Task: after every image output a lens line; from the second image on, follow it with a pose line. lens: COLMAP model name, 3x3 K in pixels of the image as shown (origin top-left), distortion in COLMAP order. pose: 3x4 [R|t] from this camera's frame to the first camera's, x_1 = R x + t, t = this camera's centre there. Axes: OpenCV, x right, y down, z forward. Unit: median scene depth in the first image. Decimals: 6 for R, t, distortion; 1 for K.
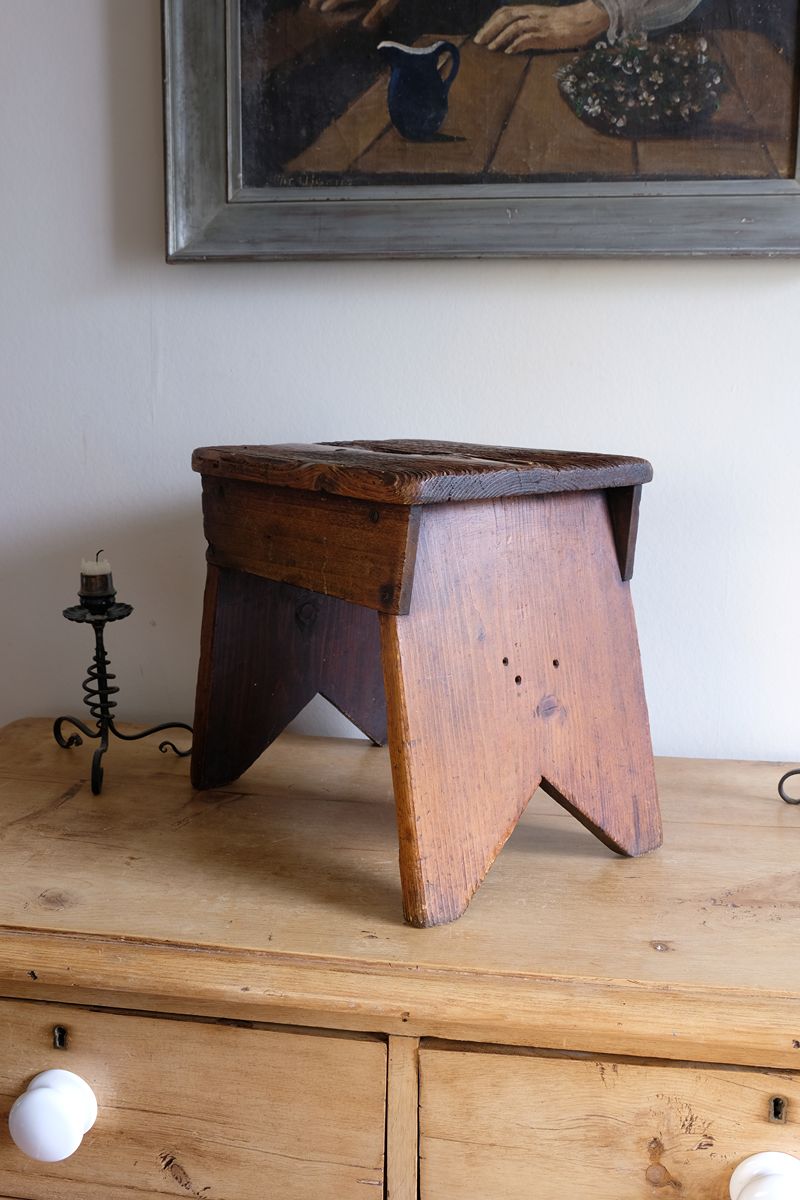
lens RADIAL K [[1173.4, 0, 399.5], [0, 1173.4, 607.1], [0, 0, 1]] dist [-0.050603, 0.000000]
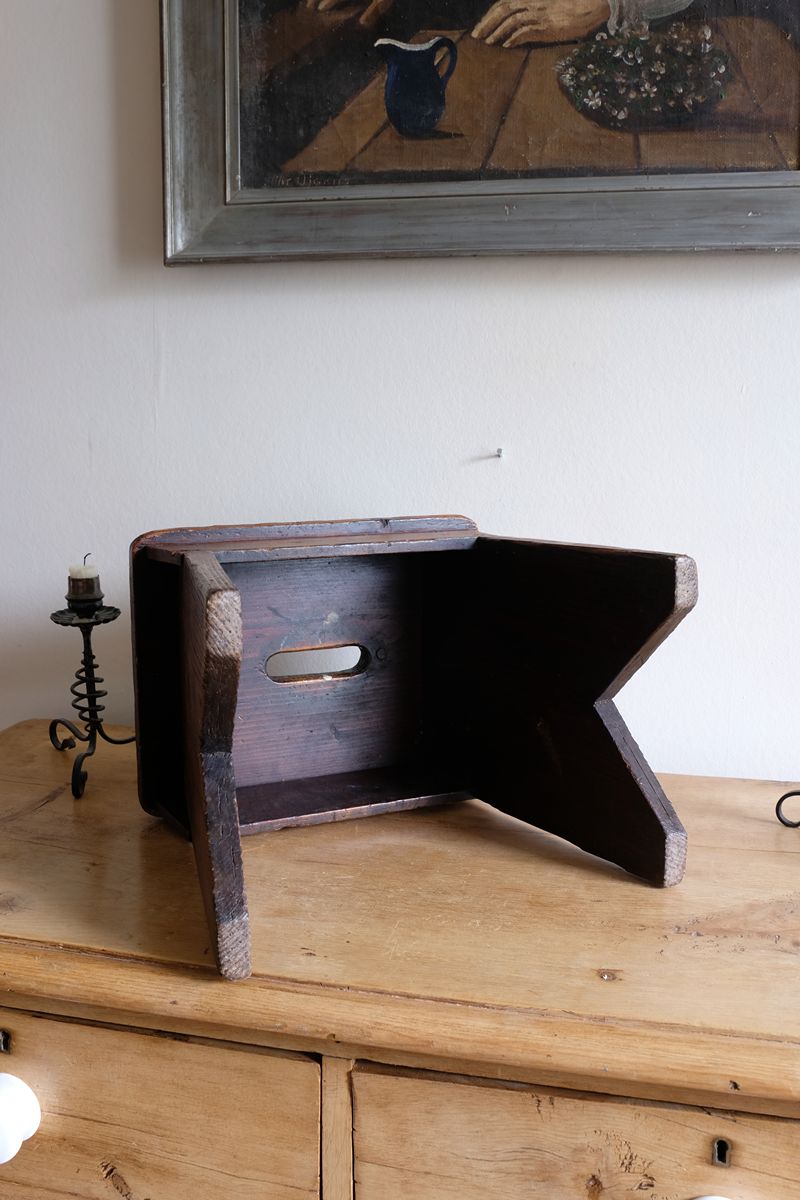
lens RADIAL K [[1173.4, 0, 402.8], [0, 1173.4, 609.2], [0, 0, 1]] dist [-0.050603, 0.000000]
pose [[0.996635, 0.012570, -0.081000, 0.112064], [-0.012663, 0.999920, -0.000638, -0.004796], [0.080985, 0.001662, 0.996714, 0.030047]]
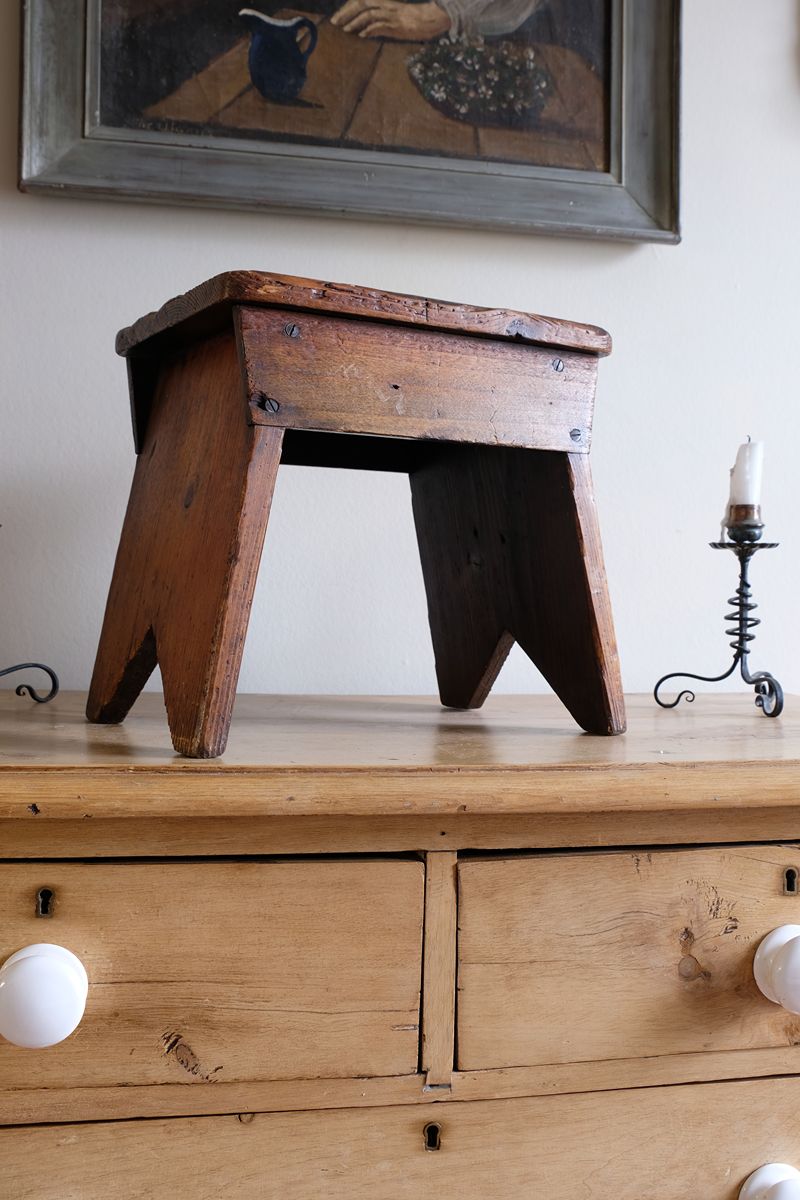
lens RADIAL K [[1173.4, 0, 402.1], [0, 1173.4, 630.4], [0, 0, 1]] dist [-0.050603, 0.000000]
pose [[0.935314, 0.000041, 0.353818, -0.310338], [0.052129, 0.989071, -0.137917, 0.271344], [-0.349957, 0.147440, 0.925090, 0.083350]]
